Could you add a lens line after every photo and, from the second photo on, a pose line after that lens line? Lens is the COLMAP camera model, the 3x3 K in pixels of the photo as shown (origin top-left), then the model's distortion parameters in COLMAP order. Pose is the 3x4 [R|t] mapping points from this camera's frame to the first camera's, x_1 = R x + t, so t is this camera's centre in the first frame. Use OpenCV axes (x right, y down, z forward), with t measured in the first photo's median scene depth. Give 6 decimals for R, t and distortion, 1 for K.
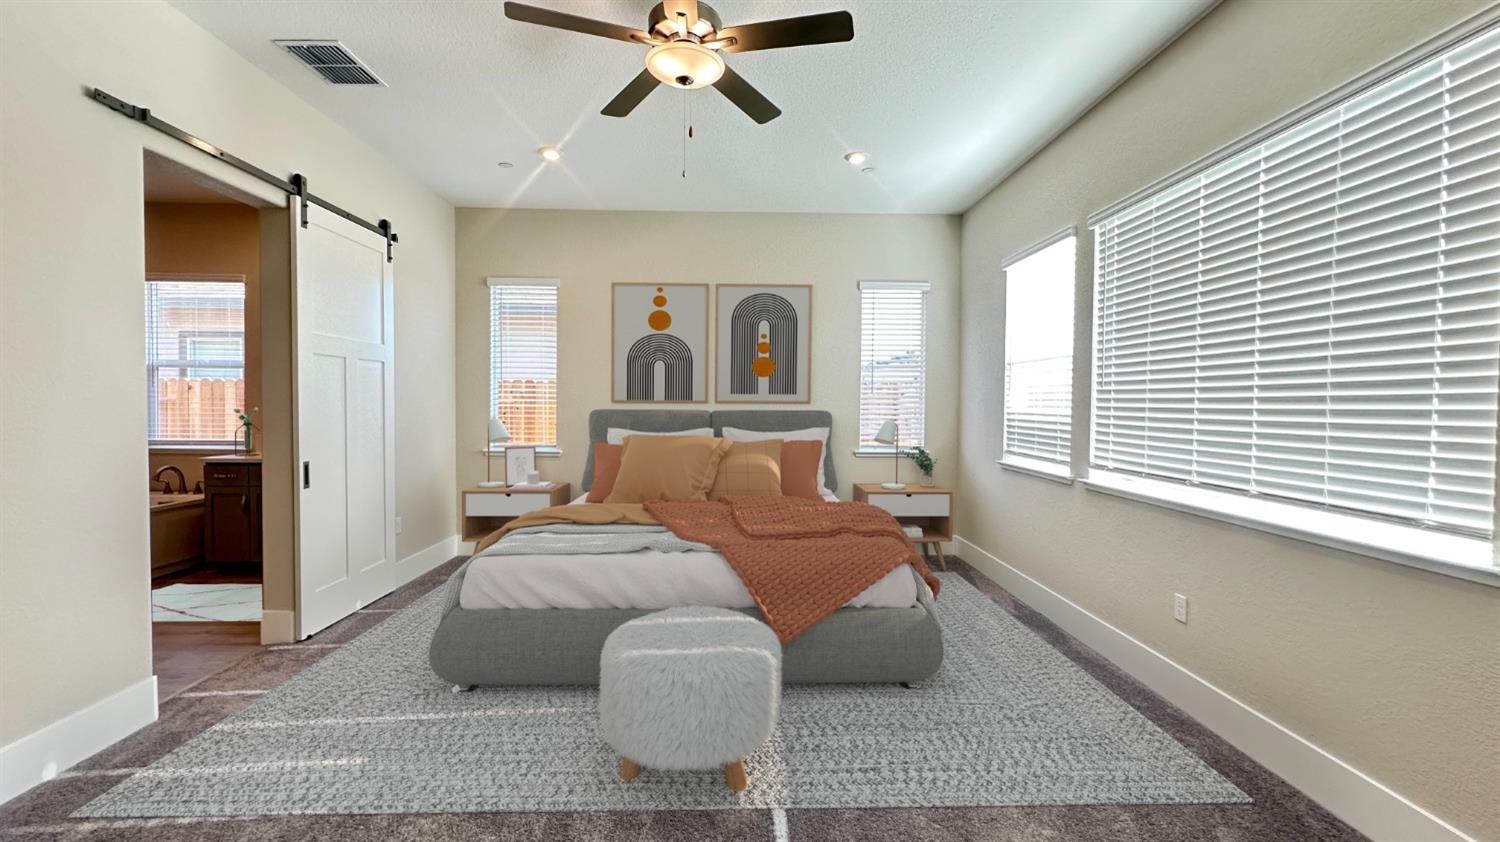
lens RADIAL K [[597.7, 0, 748.0], [0, 597.7, 418.8], [0, 0, 1]] dist [0.002388, -0.000379]
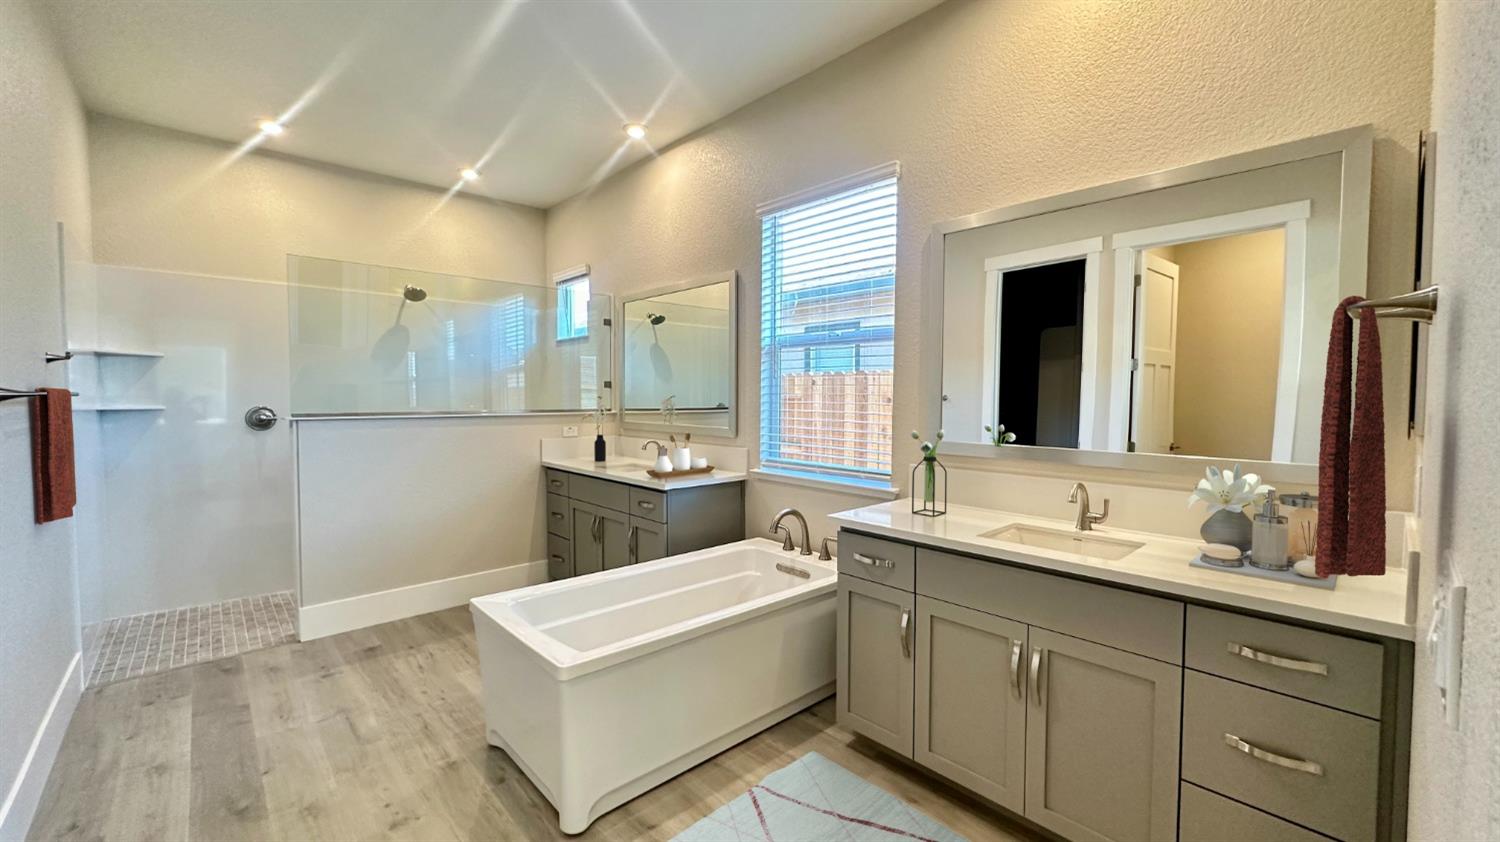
lens RADIAL K [[597.7, 0, 748.0], [0, 597.7, 418.8], [0, 0, 1]] dist [0.002388, -0.000379]
pose [[0.658878, 0.026734, -0.751775, -0.534420], [-0.021289, 0.999631, 0.016890, -0.019394], [0.751949, 0.004877, 0.659204, 0.559412]]
